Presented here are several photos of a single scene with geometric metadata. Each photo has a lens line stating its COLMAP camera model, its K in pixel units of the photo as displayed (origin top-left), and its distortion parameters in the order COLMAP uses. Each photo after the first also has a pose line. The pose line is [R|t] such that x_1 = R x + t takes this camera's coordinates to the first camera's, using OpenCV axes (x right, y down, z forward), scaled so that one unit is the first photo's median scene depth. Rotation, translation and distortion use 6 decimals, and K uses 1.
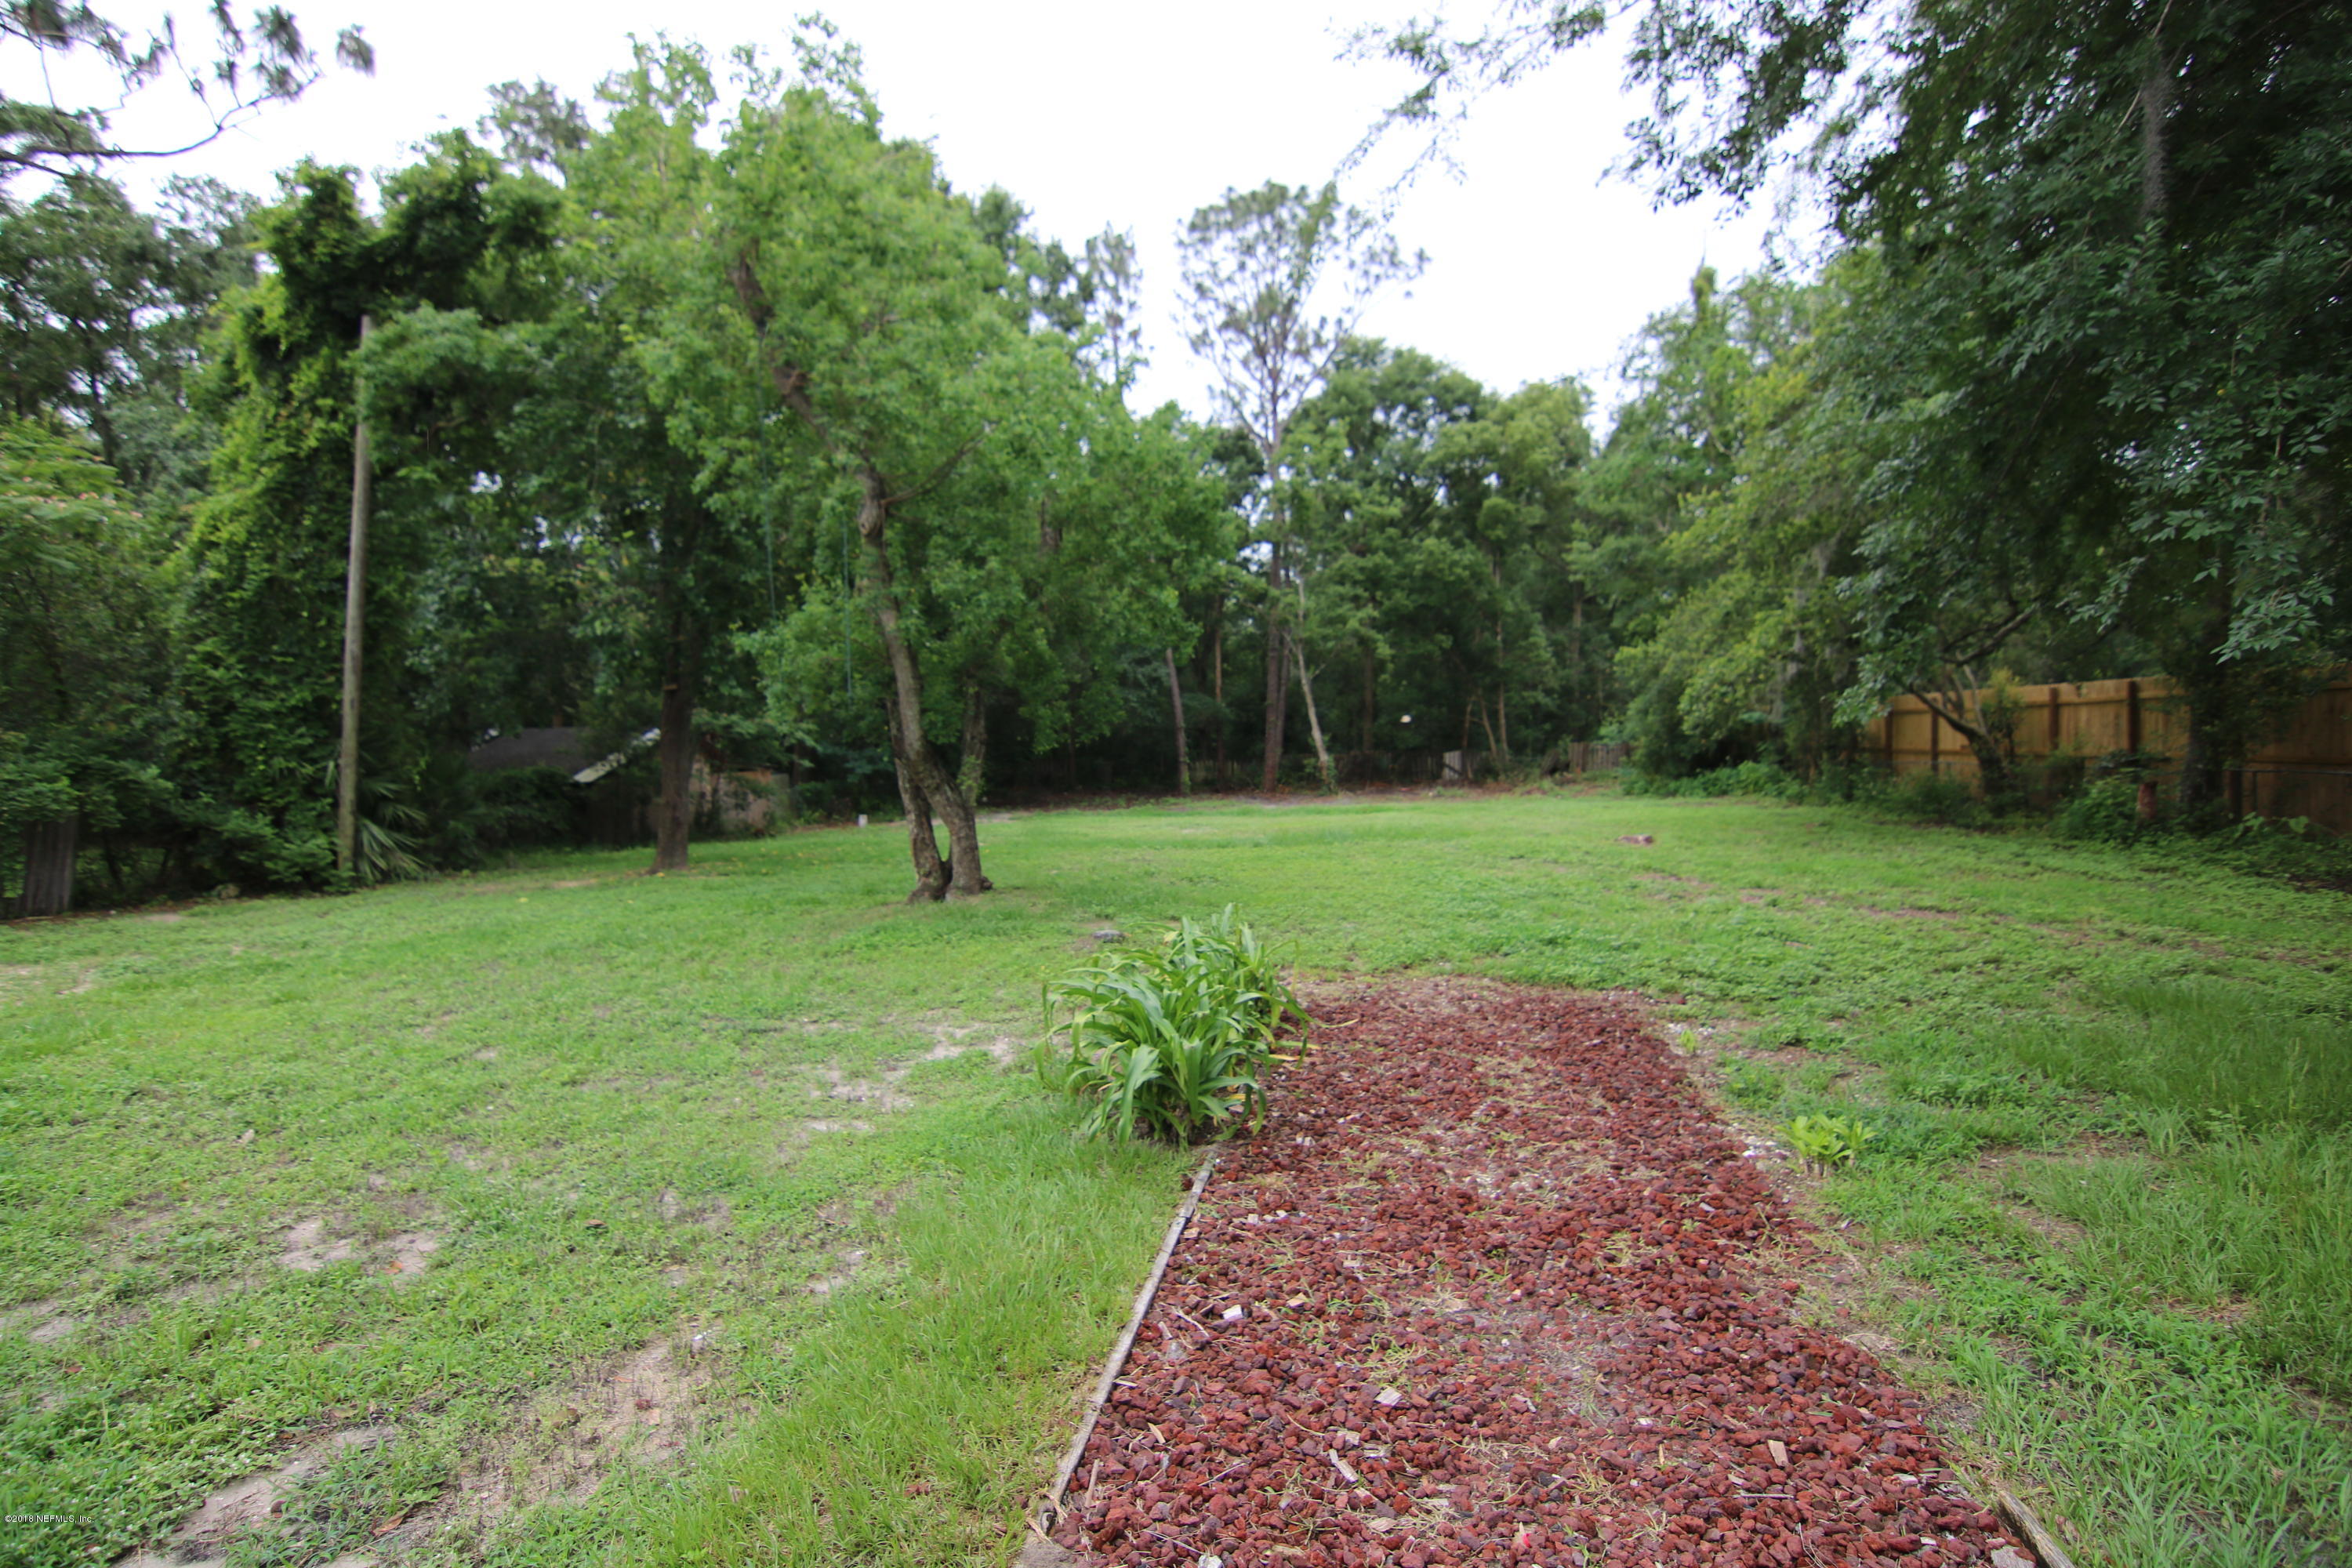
lens RADIAL K [[1192.3, 0, 1167.0], [0, 1192.3, 776.9], [0, 0, 1]] dist [0.010971, -0.035709]
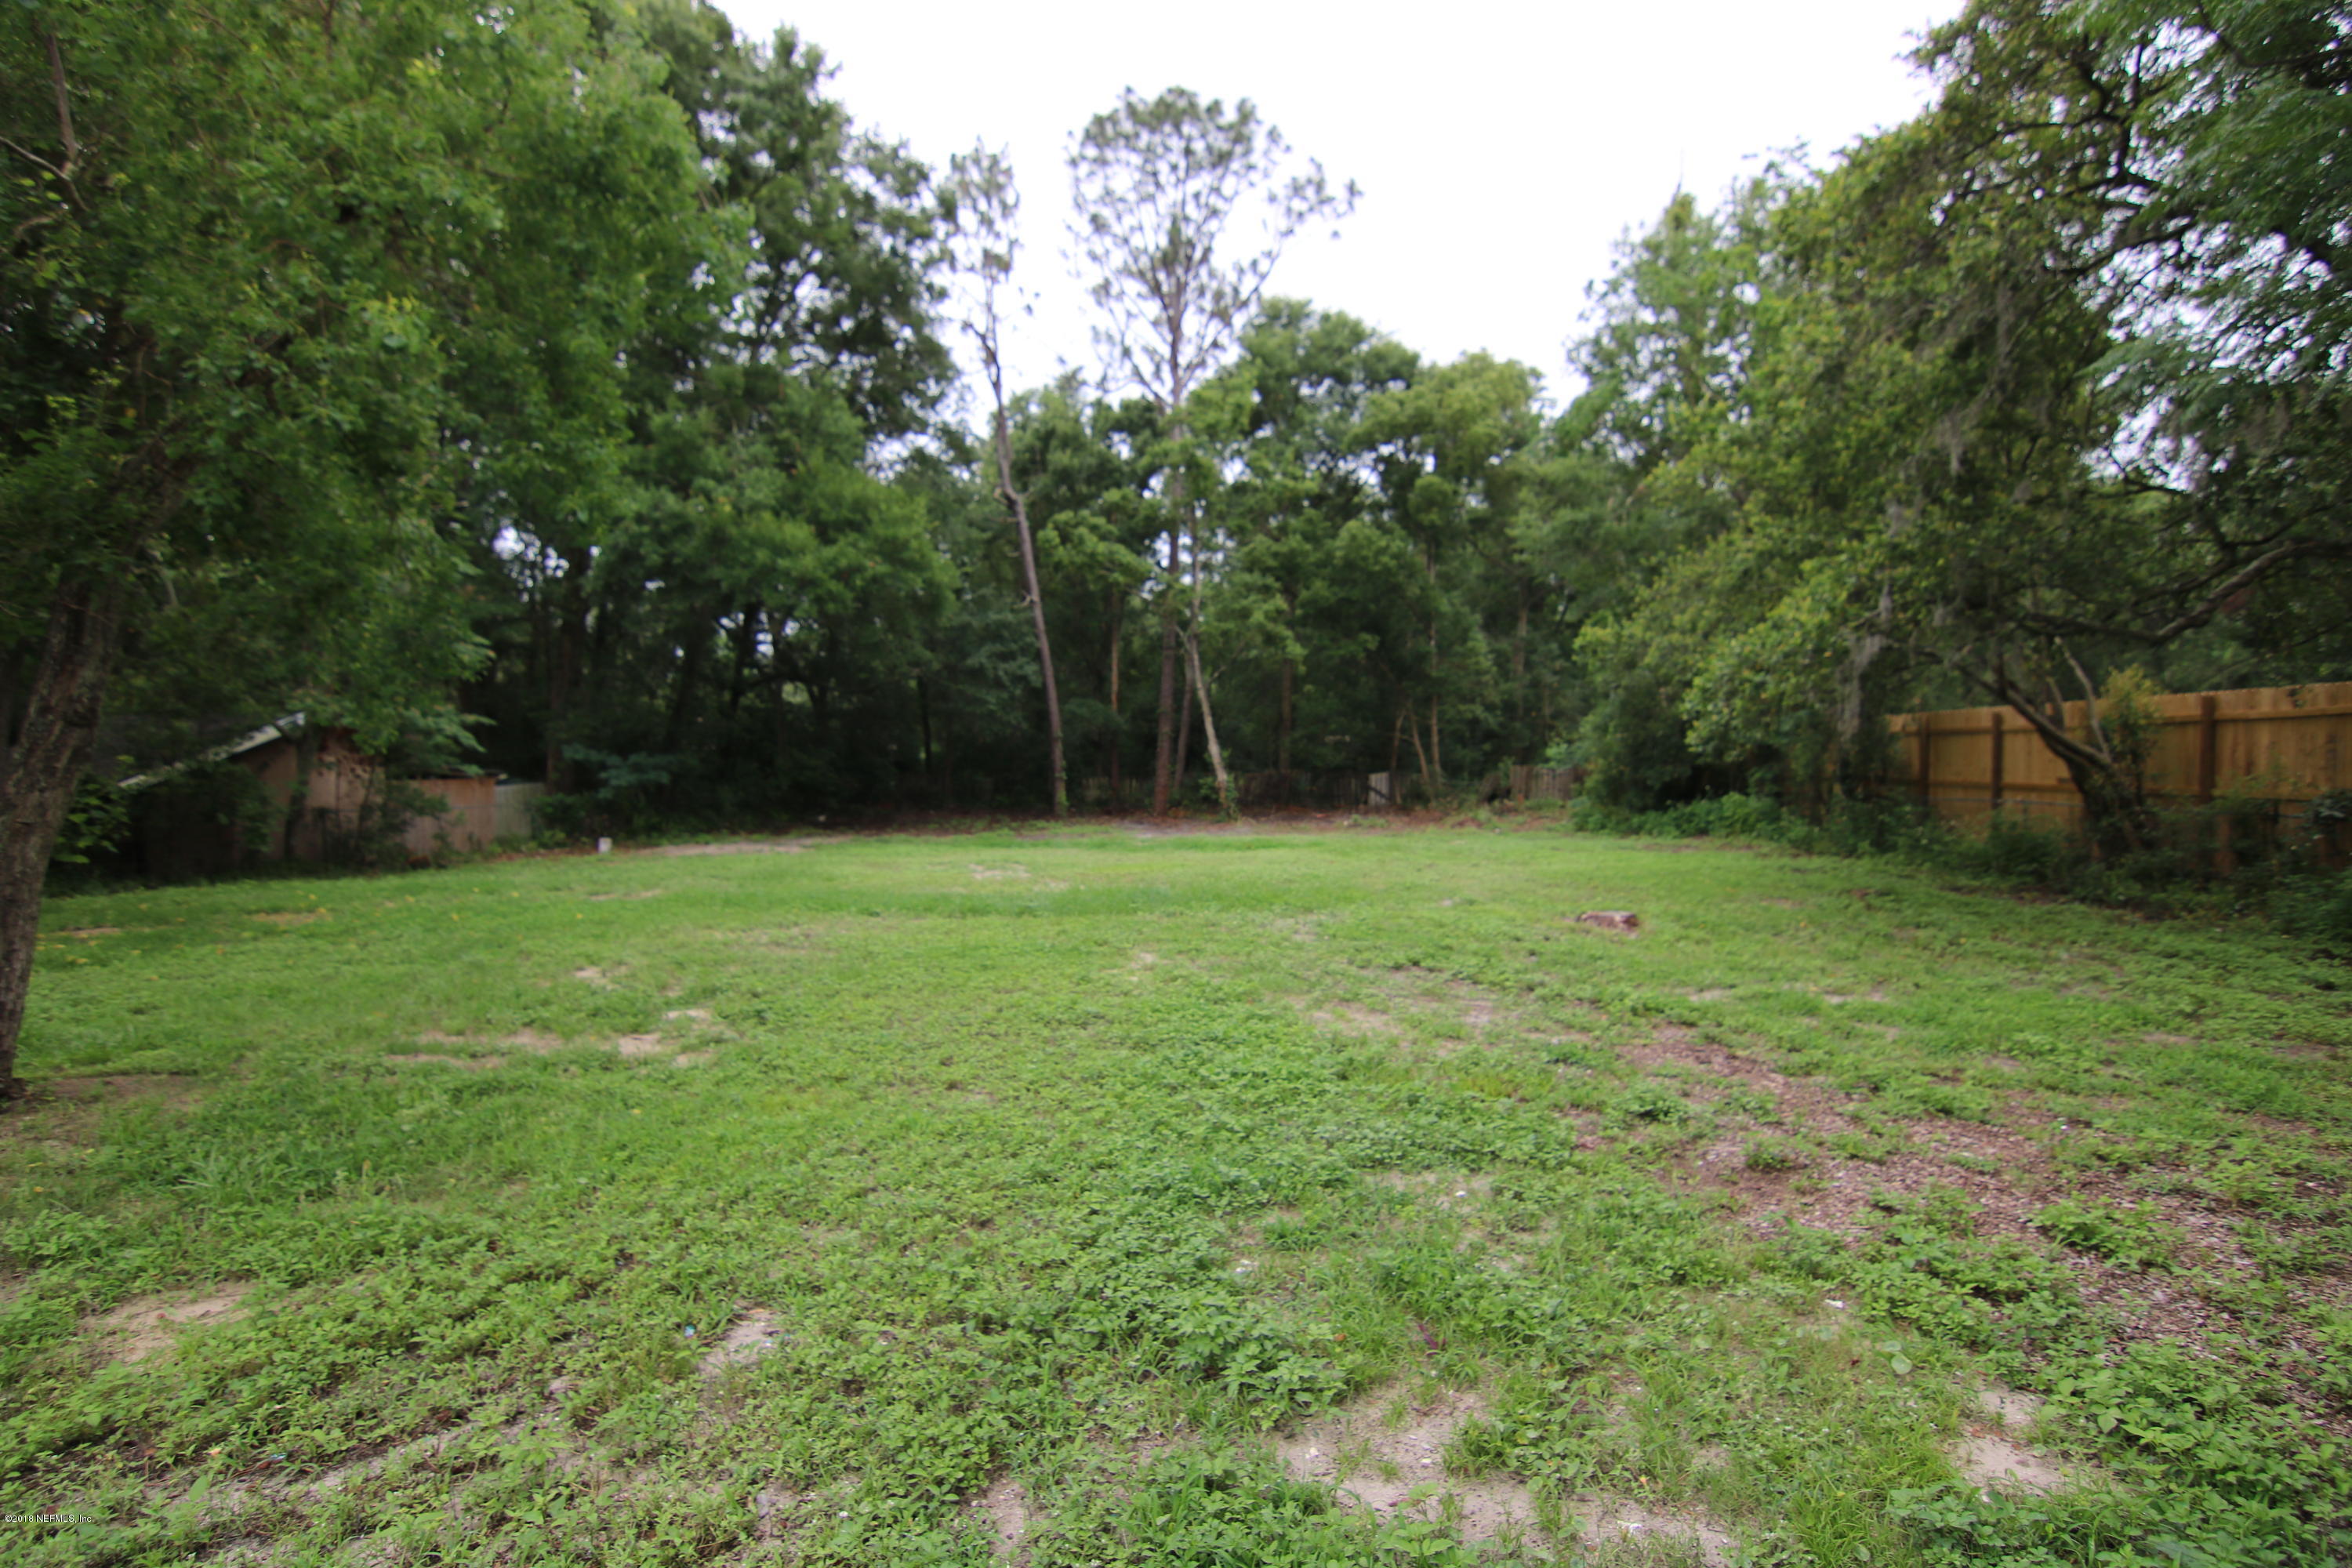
lens RADIAL K [[1191.9, 0, 1166.0], [0, 1191.9, 778.3], [0, 0, 1]] dist [-0.007874, -0.010740]
pose [[0.998883, 0.021221, 0.042212, 0.080944], [-0.020687, 0.999701, -0.013047, -0.004674], [-0.042476, 0.012160, 0.999023, 0.235105]]
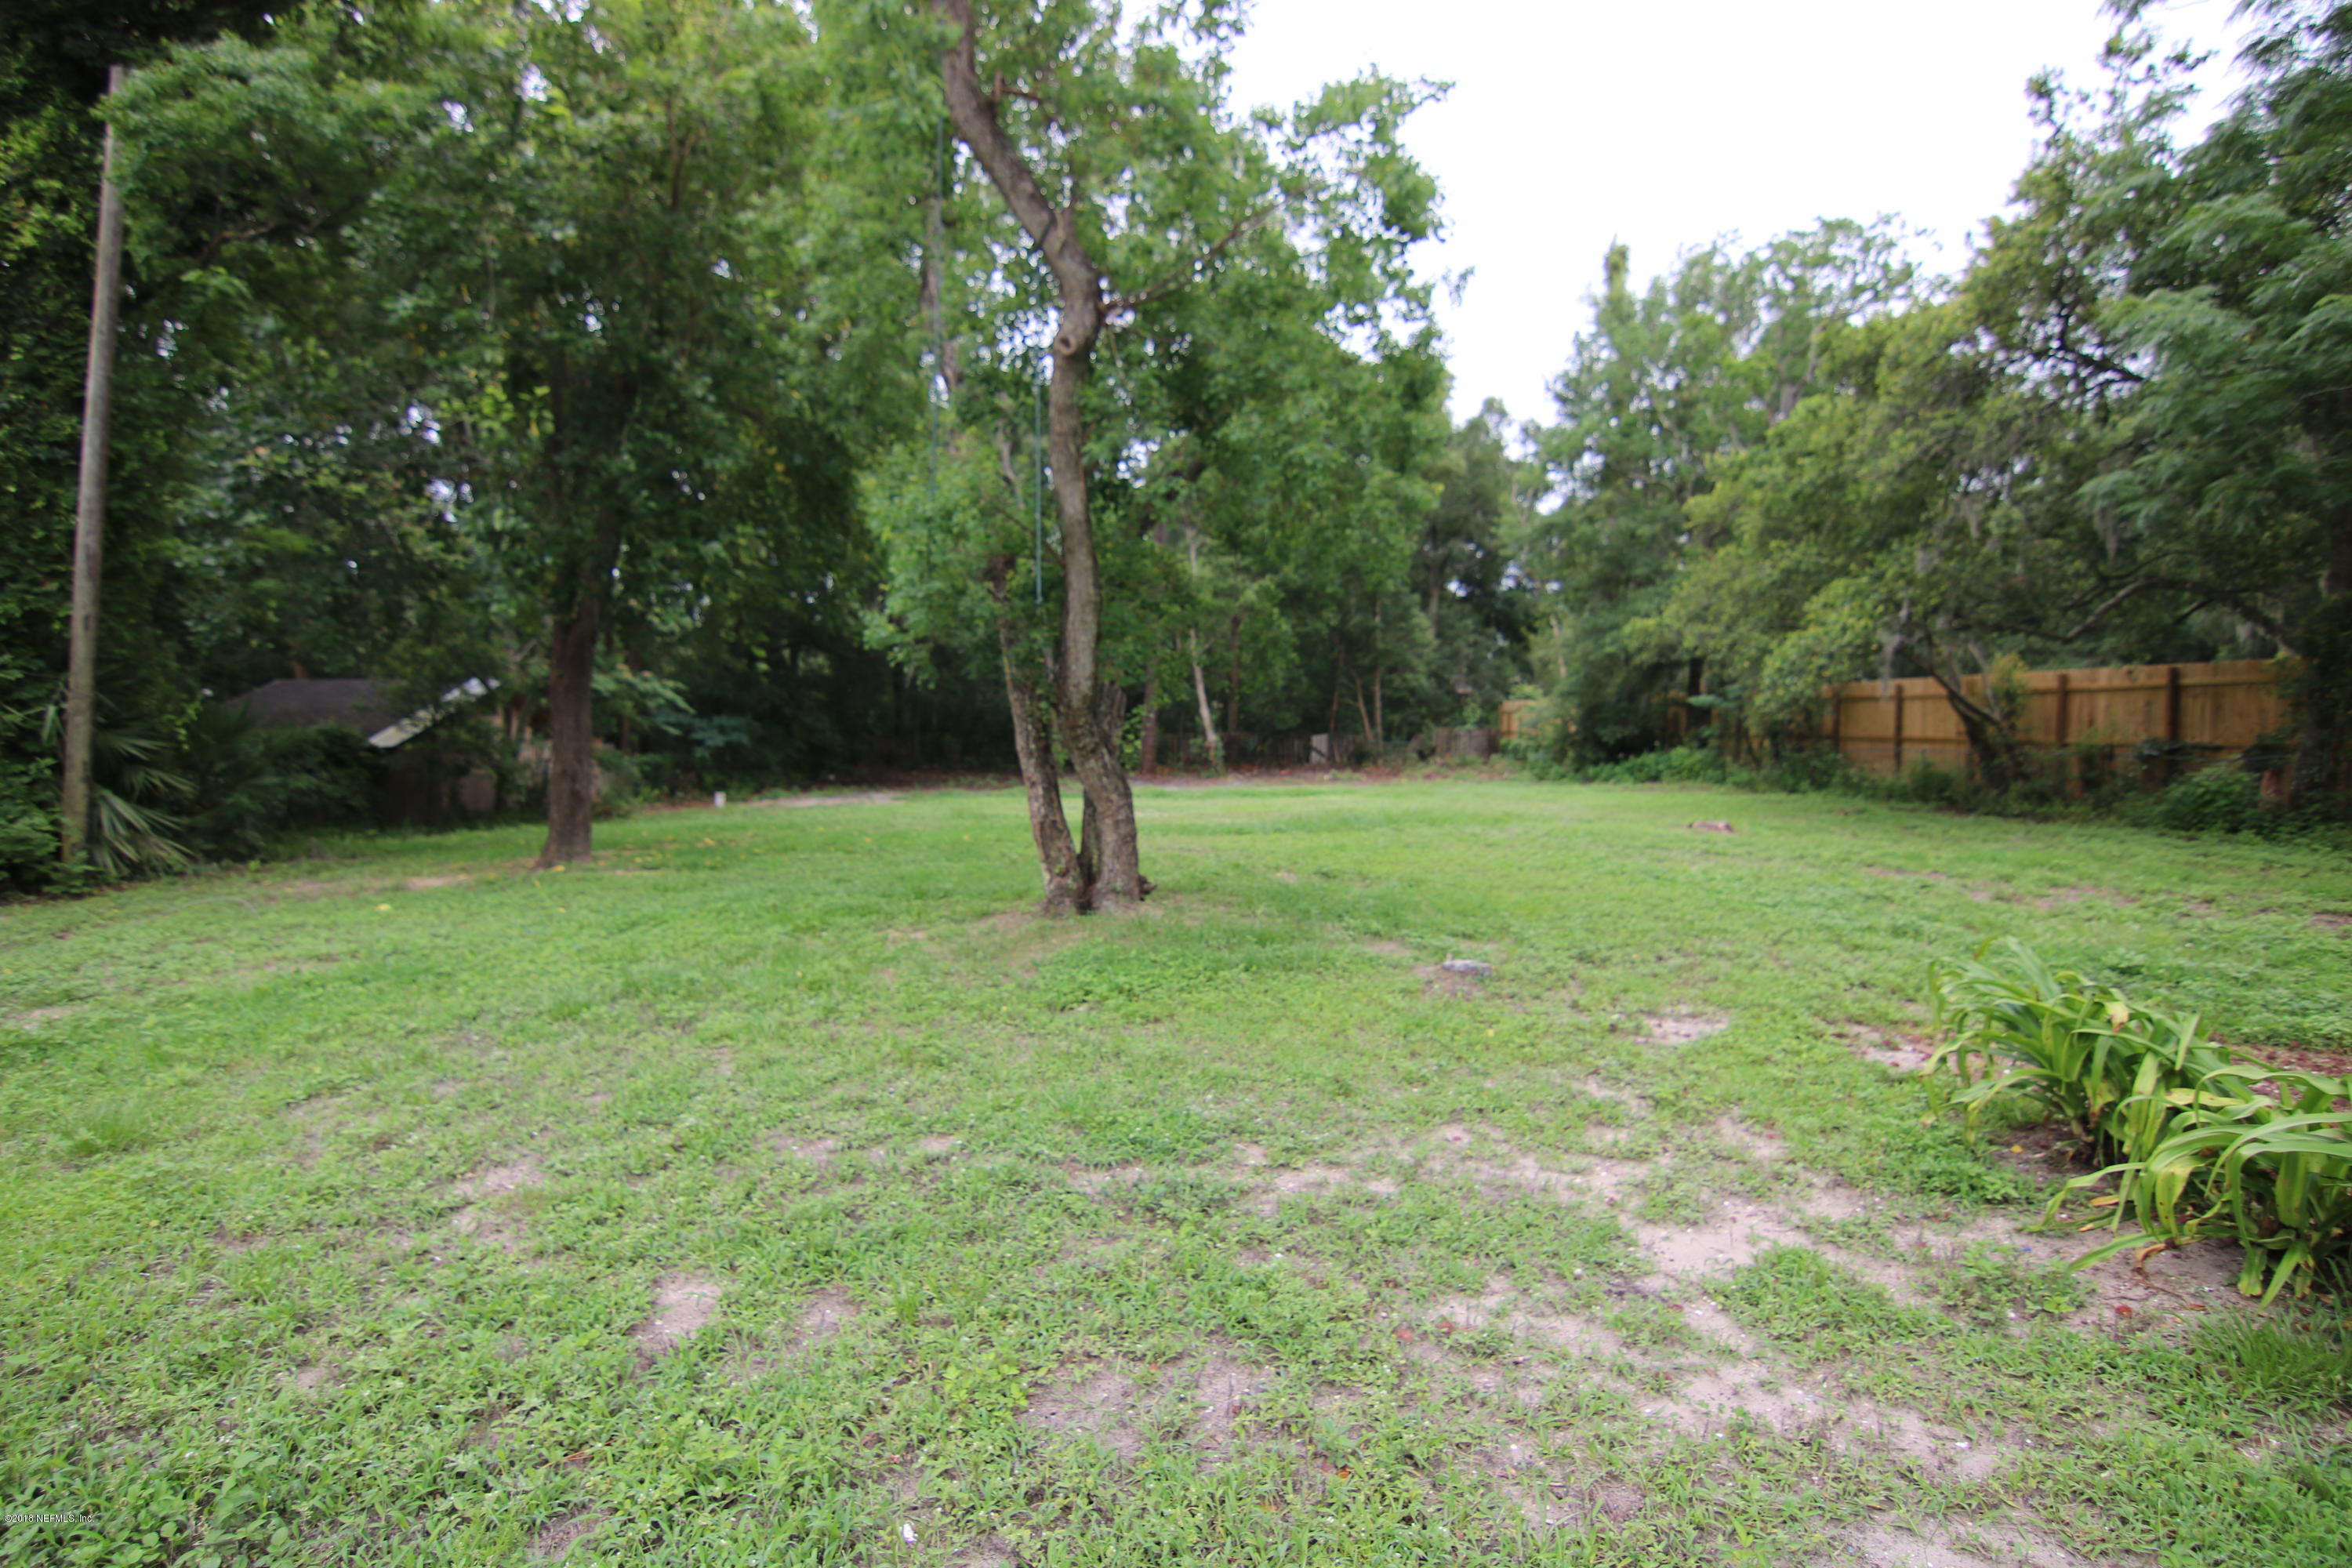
lens RADIAL K [[1191.9, 0, 1166.0], [0, 1191.9, 778.3], [0, 0, 1]] dist [-0.007874, -0.010740]
pose [[0.983075, 0.012048, 0.182806, -0.106532], [-0.014678, 0.999807, 0.013043, 0.006201], [-0.182614, -0.015506, 0.983062, 0.117398]]
